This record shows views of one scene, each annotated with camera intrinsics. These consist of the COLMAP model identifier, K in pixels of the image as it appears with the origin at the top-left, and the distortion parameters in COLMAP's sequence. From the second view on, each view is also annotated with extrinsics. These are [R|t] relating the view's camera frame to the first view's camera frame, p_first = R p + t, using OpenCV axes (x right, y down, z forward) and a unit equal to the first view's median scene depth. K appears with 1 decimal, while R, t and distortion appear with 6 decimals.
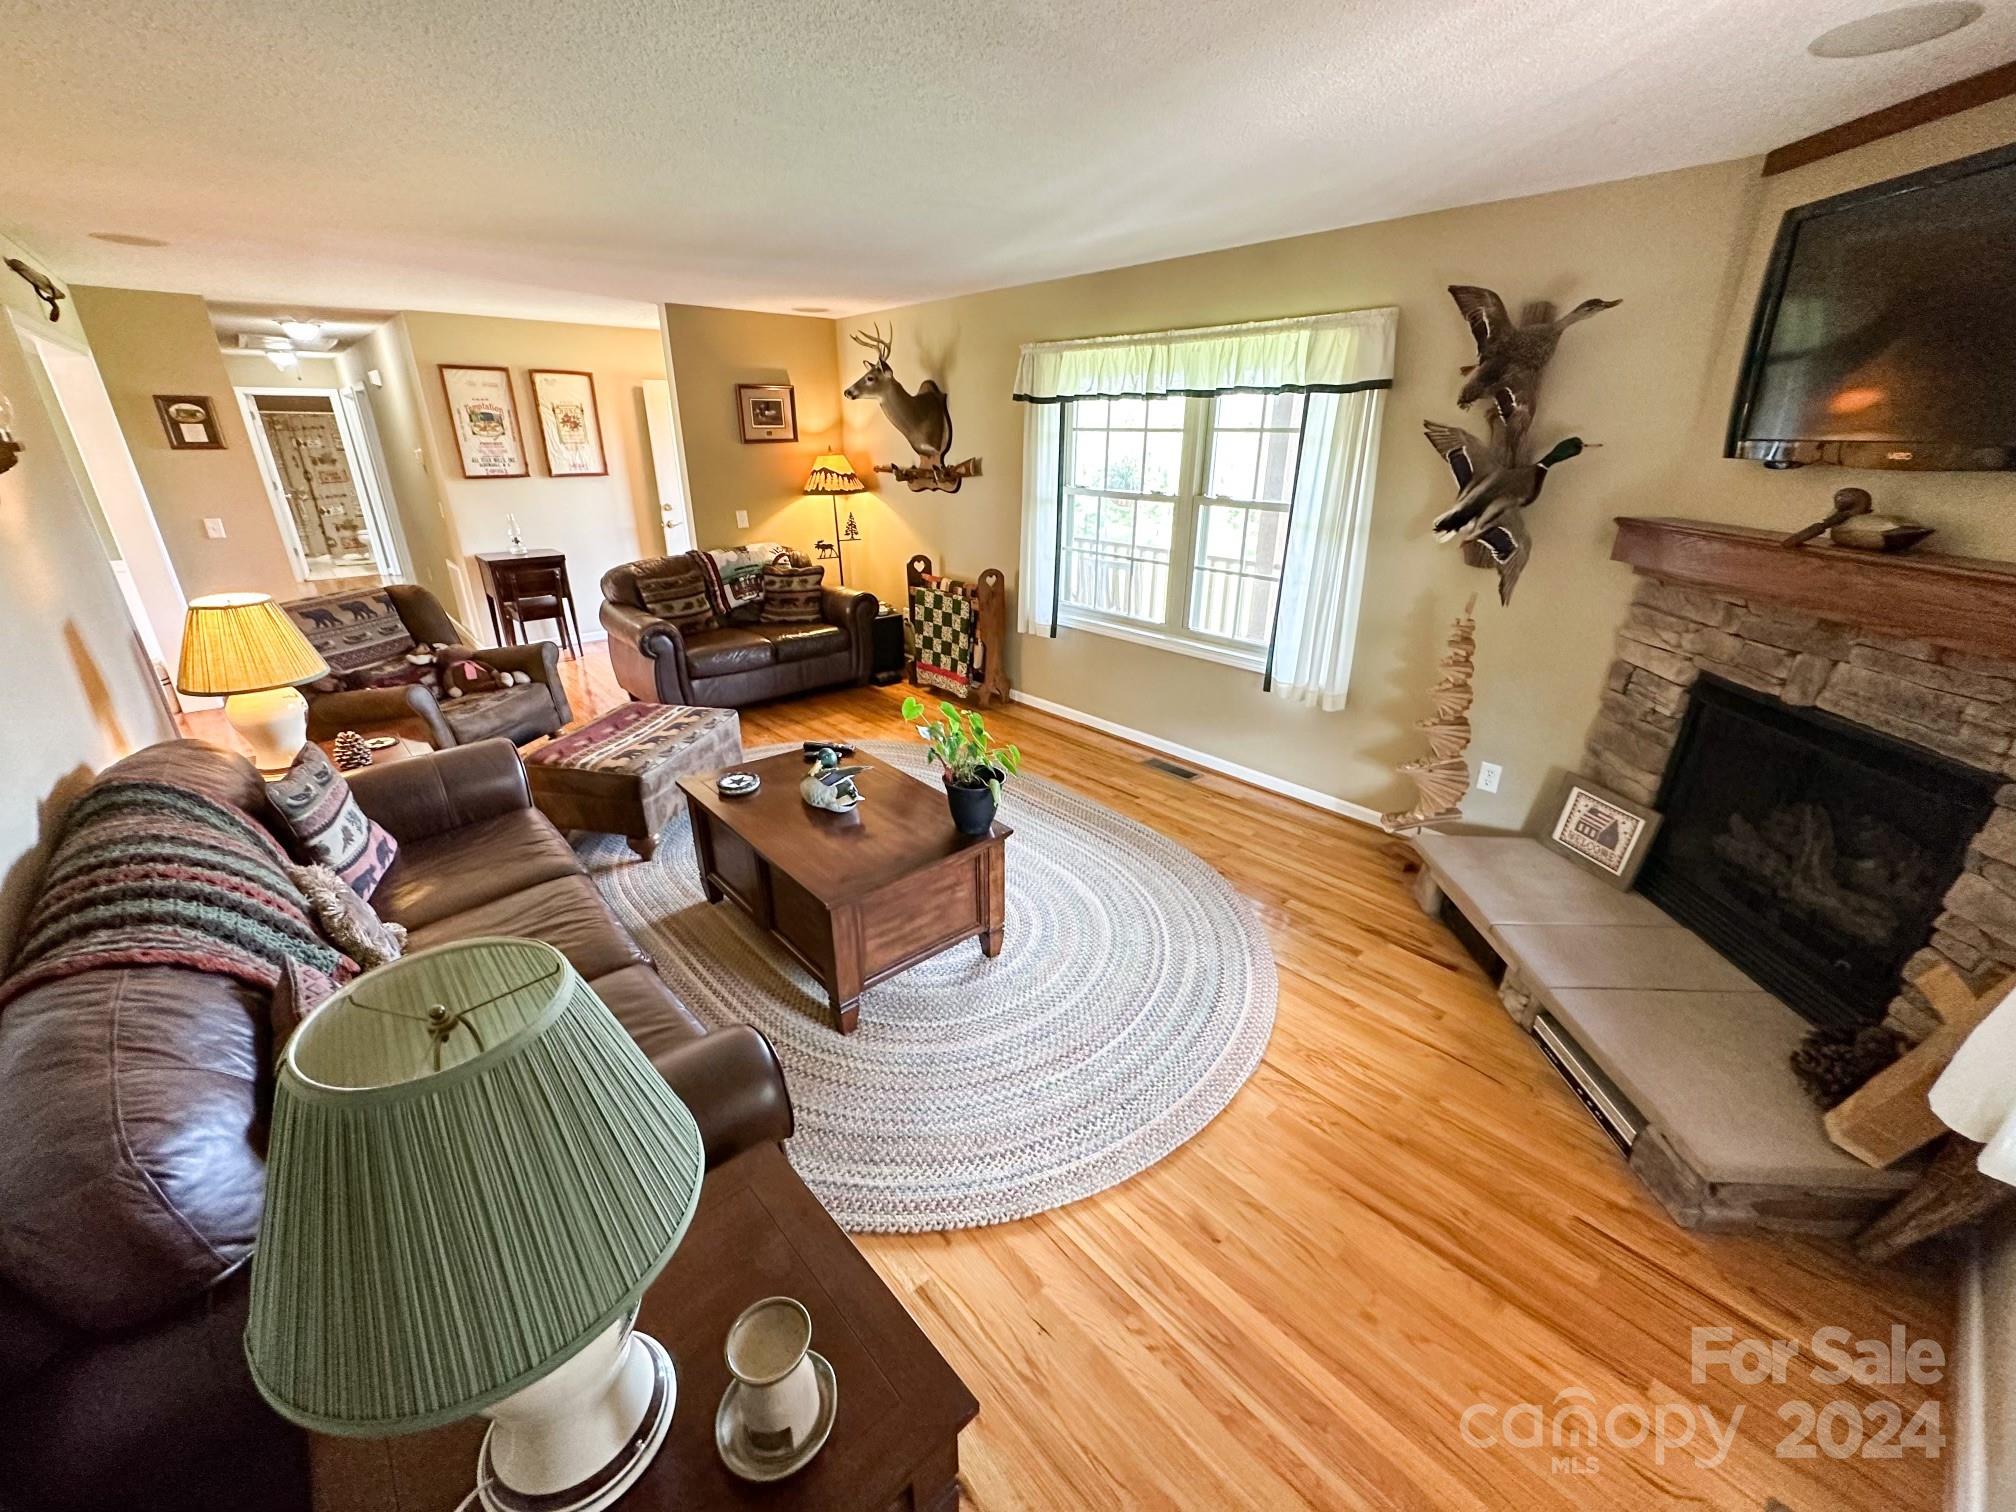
lens RADIAL K [[803.7, 0, 1010.5], [0, 803.7, 757.4], [0, 0, 1]] dist [-0.006027, 0.001198]
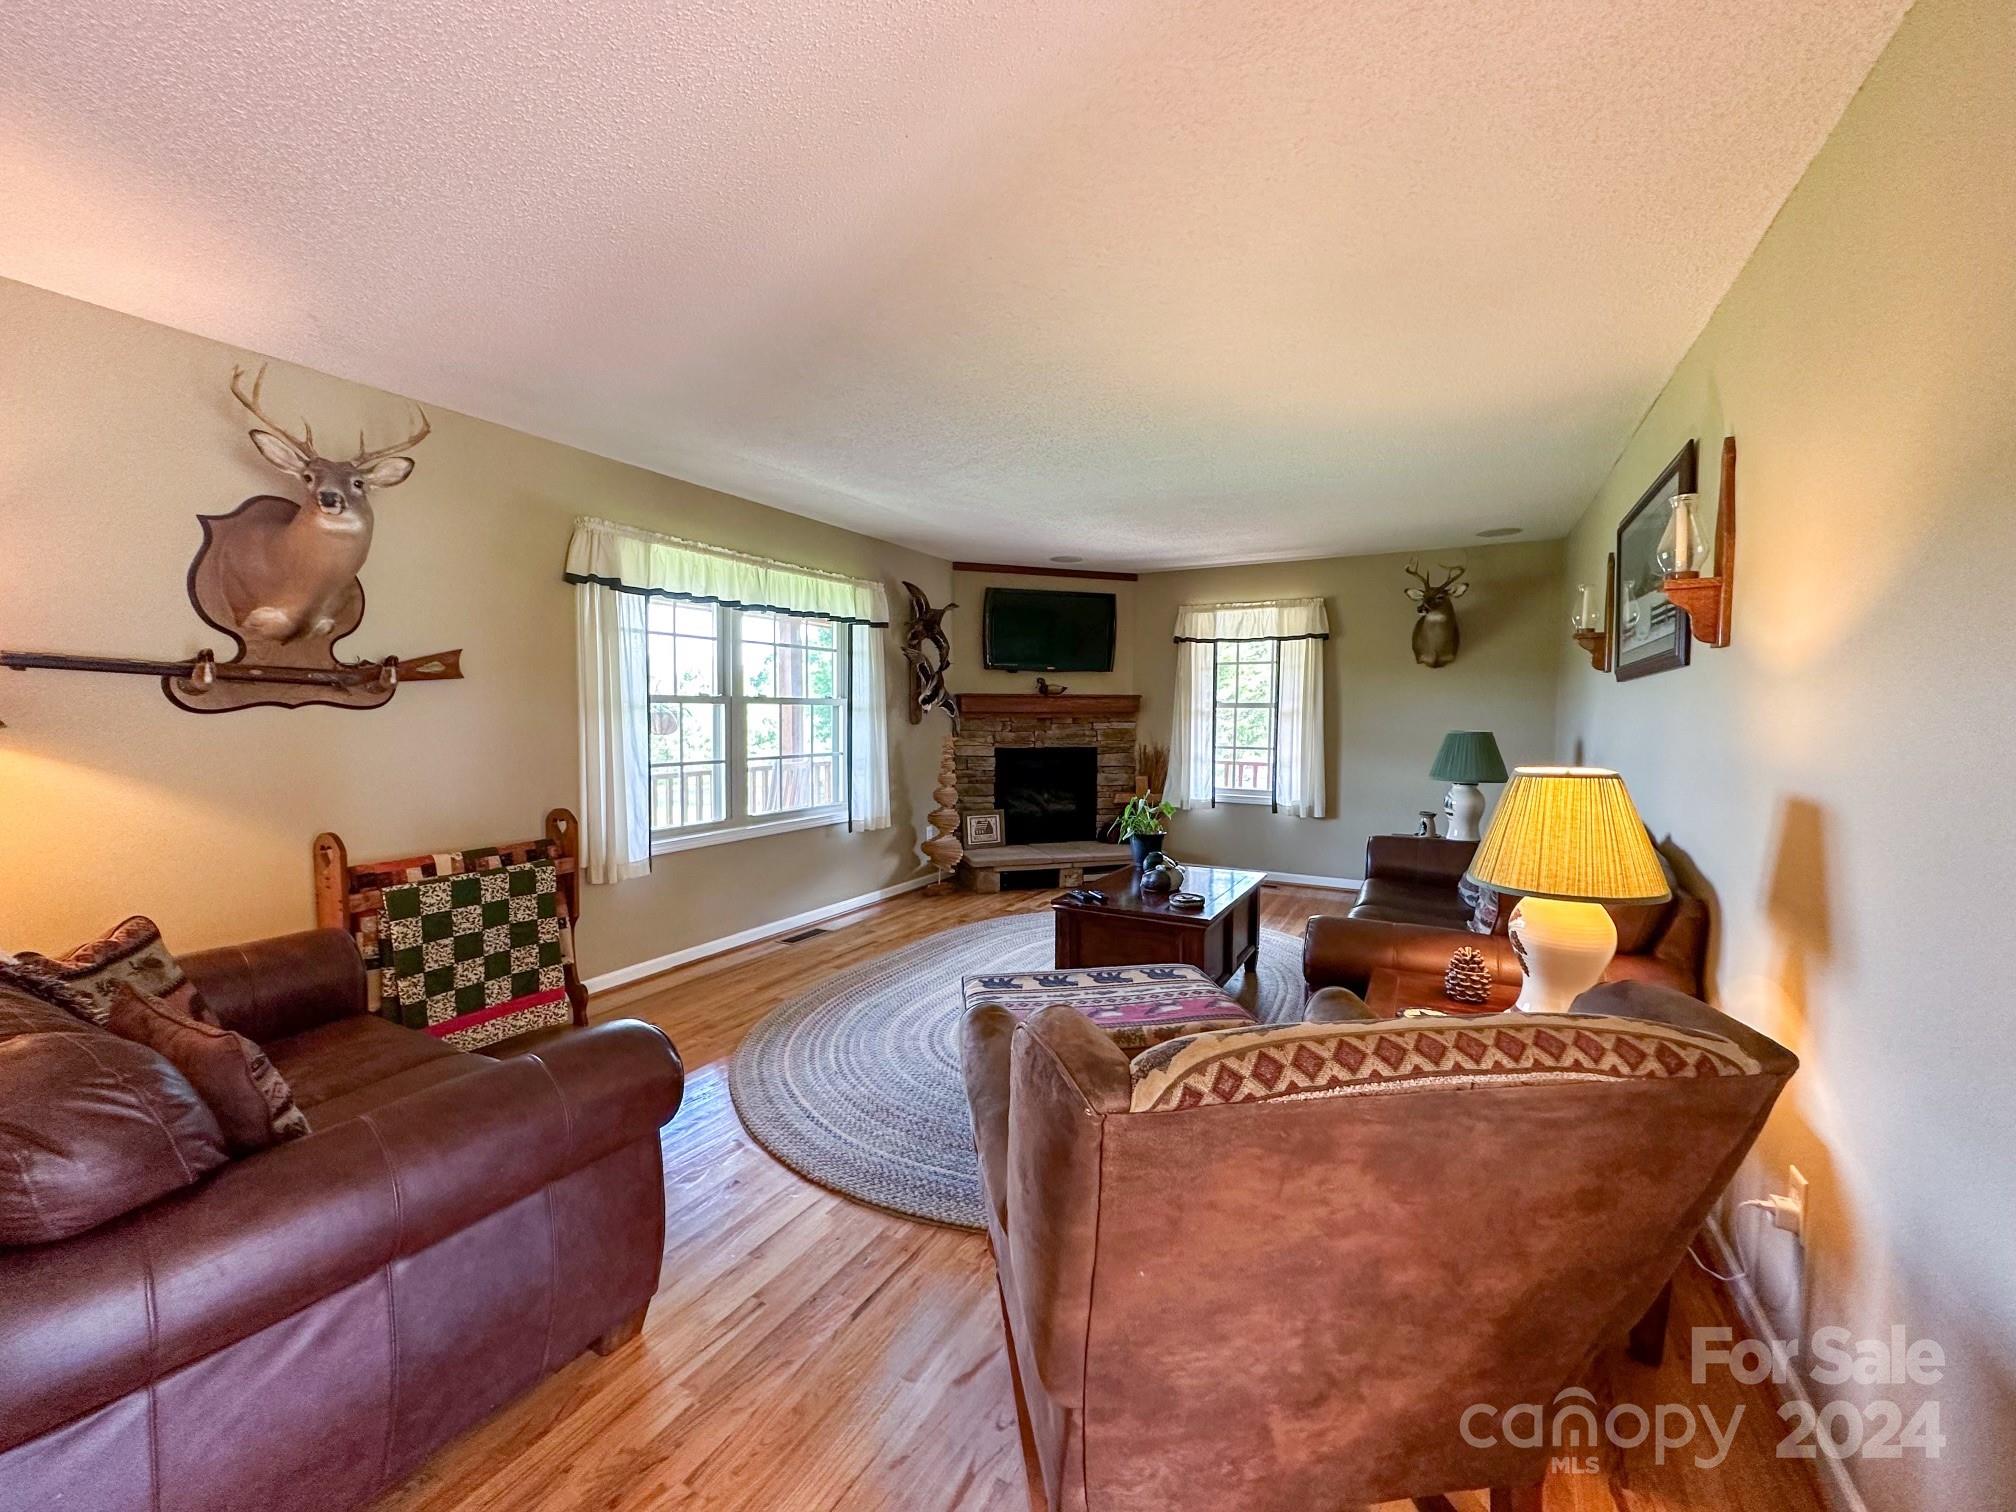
lens RADIAL K [[803.7, 0, 1001.1], [0, 803.7, 755.2], [0, 0, 1]] dist [-0.006027, 0.001198]
pose [[-0.318171, -0.058336, 0.946237, -0.844392], [0.351911, 0.919526, 0.175019, -0.289652], [-0.880299, 0.388677, -0.272037, 0.924877]]
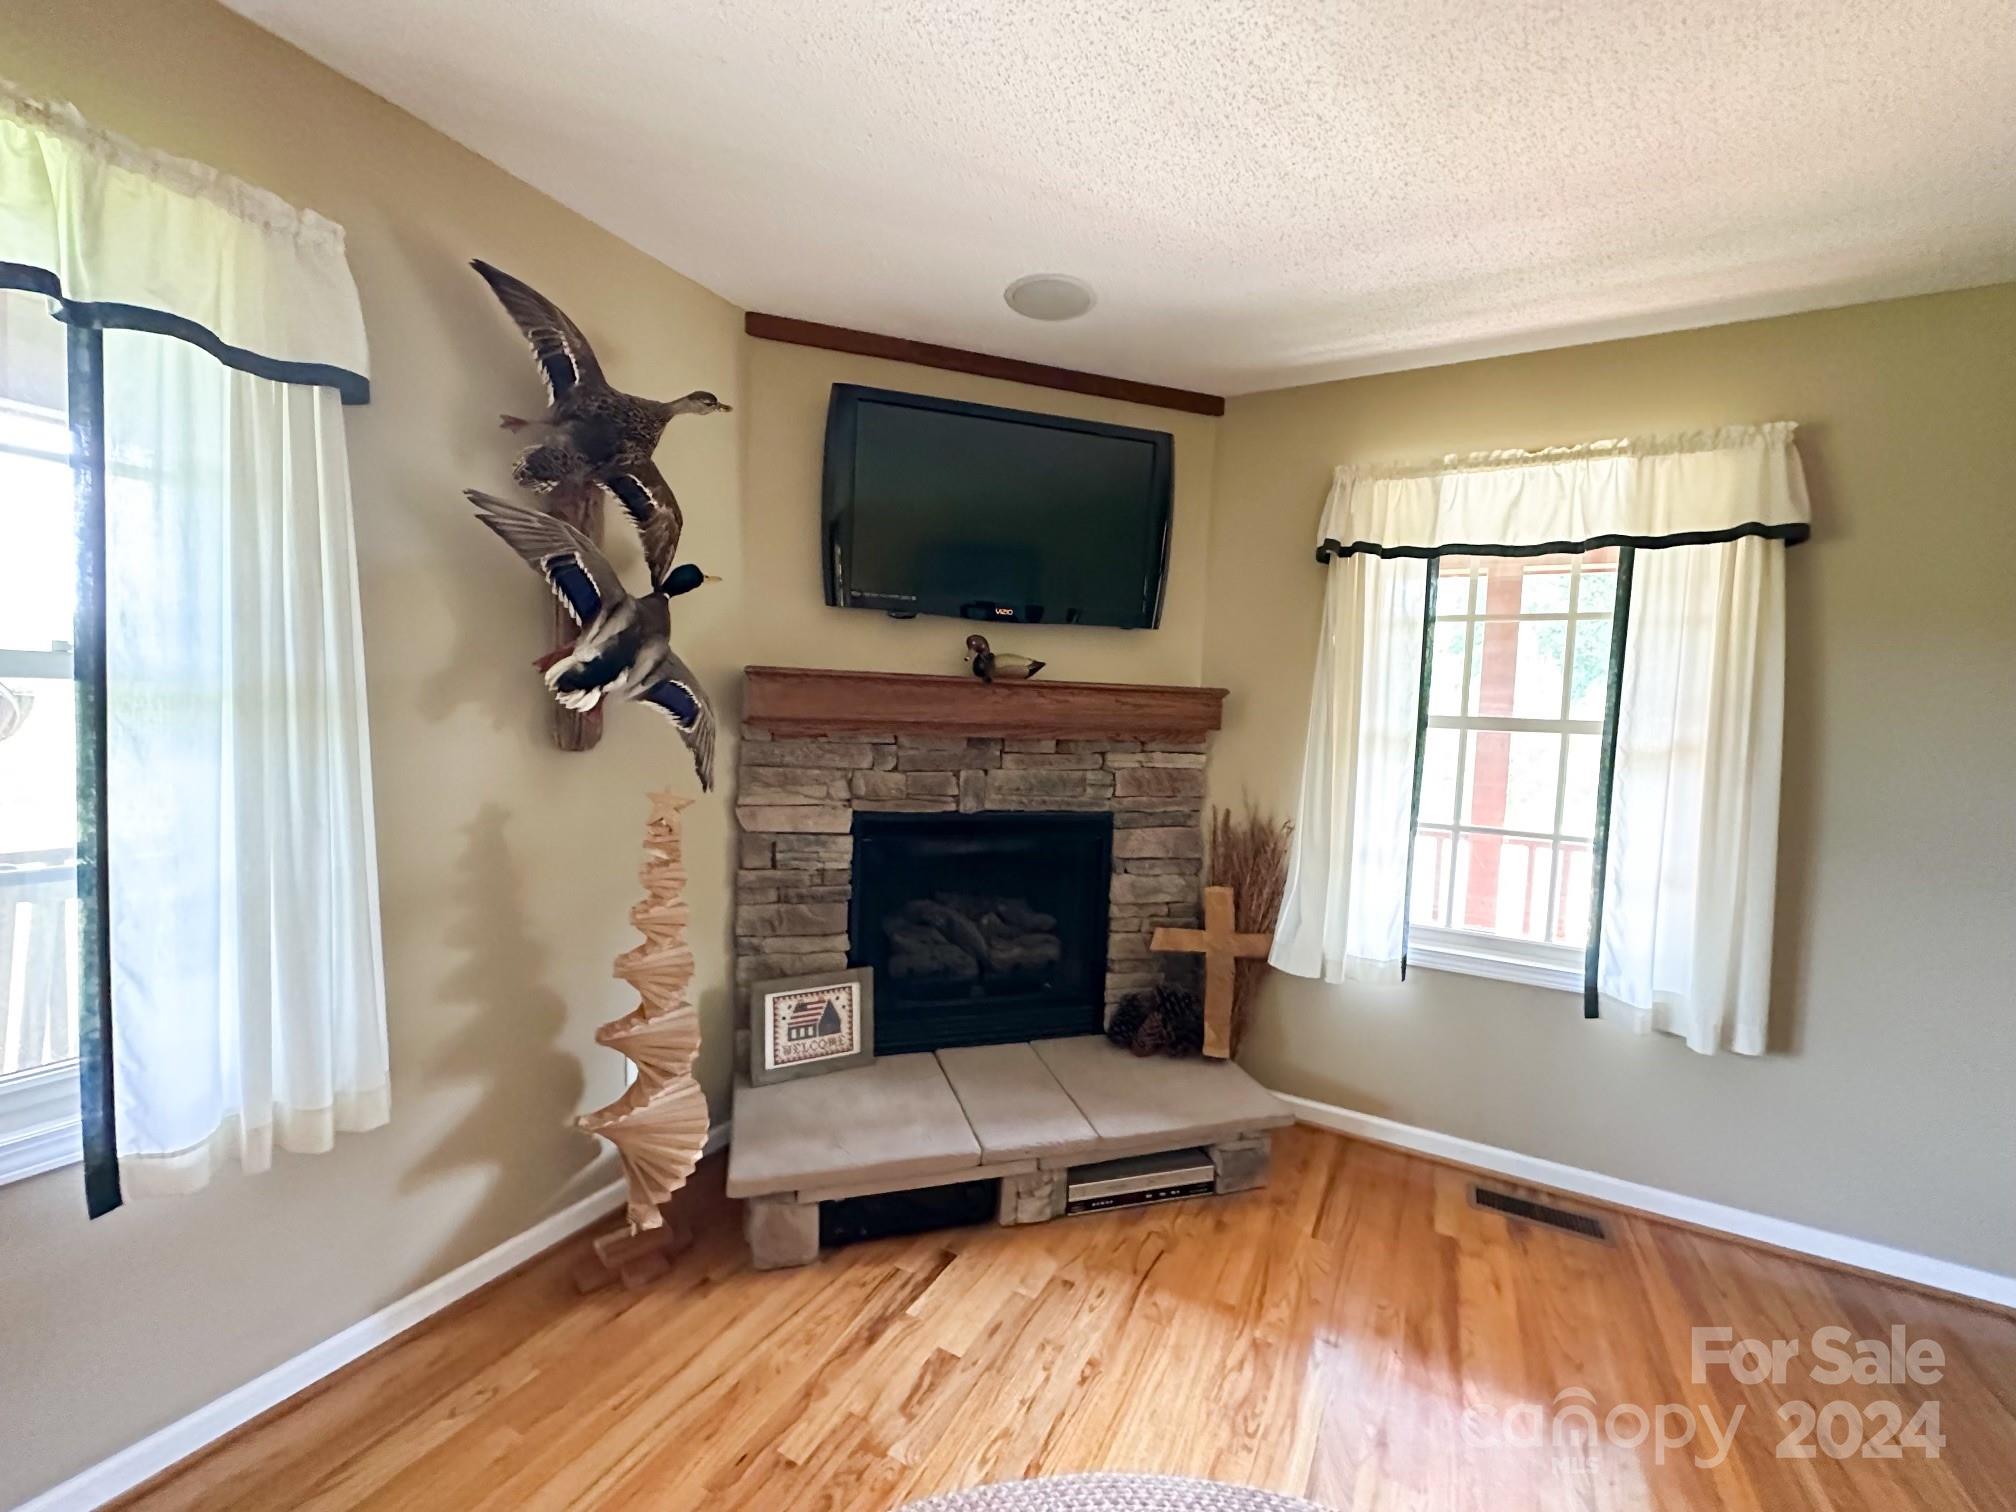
lens RADIAL K [[803.7, 0, 1001.7], [0, 803.7, 756.1], [0, 0, 1]] dist [-0.006027, 0.001198]
pose [[-0.322065, -0.073893, 0.943829, -0.065709], [0.320502, 0.929571, 0.182143, -0.163185], [-0.890815, 0.361161, -0.275700, 0.598308]]
